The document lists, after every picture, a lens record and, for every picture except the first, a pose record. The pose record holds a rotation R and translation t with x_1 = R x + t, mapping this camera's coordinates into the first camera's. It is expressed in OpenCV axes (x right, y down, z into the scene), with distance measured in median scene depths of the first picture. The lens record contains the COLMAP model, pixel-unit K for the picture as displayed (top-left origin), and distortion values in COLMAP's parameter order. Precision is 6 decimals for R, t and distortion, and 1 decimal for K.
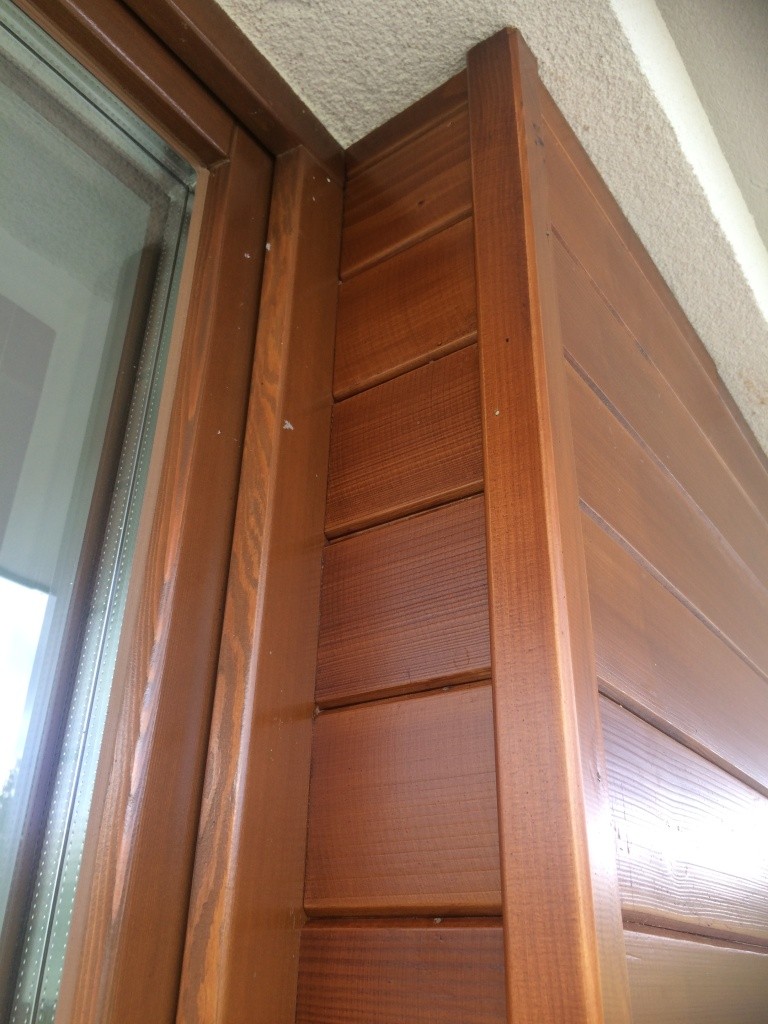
lens RADIAL K [[877.3, 0, 400.7], [0, 877.3, 499.5], [0, 0, 1]] dist [0.080886, -0.109229]
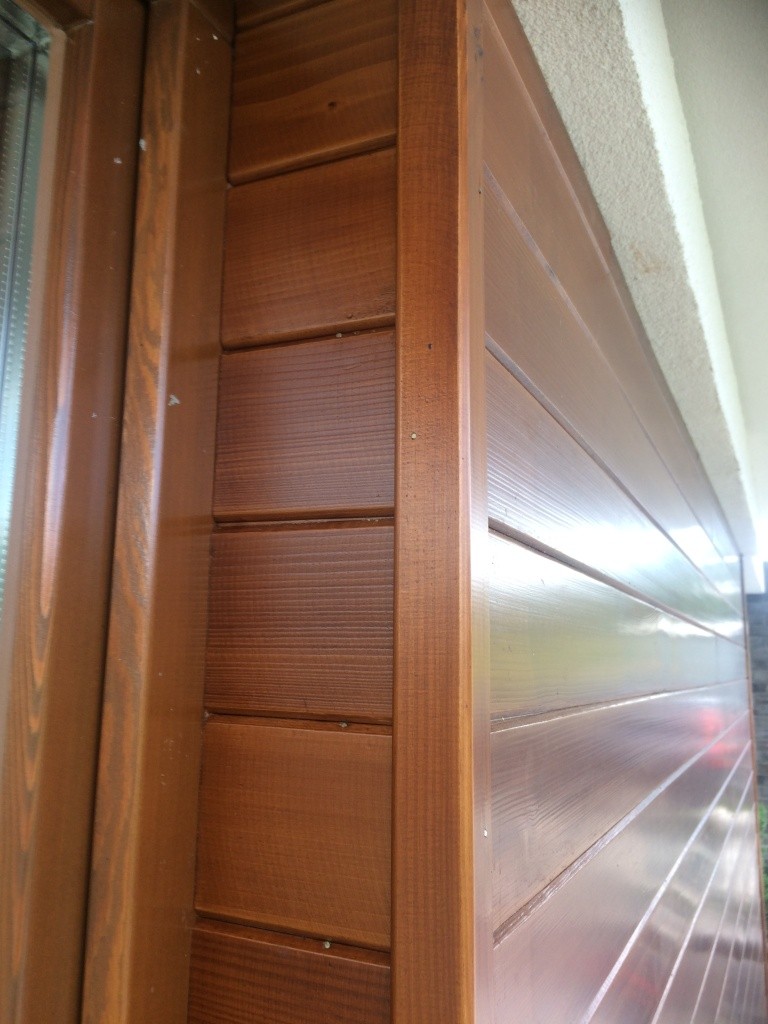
lens RADIAL K [[877.3, 0, 392.7], [0, 877.3, 511.2], [0, 0, 1]] dist [0.080886, -0.109229]
pose [[0.983256, 0.033665, 0.179091, -0.058864], [-0.088238, 0.947846, 0.306272, -0.238266], [-0.159440, -0.316947, 0.934946, 0.087251]]
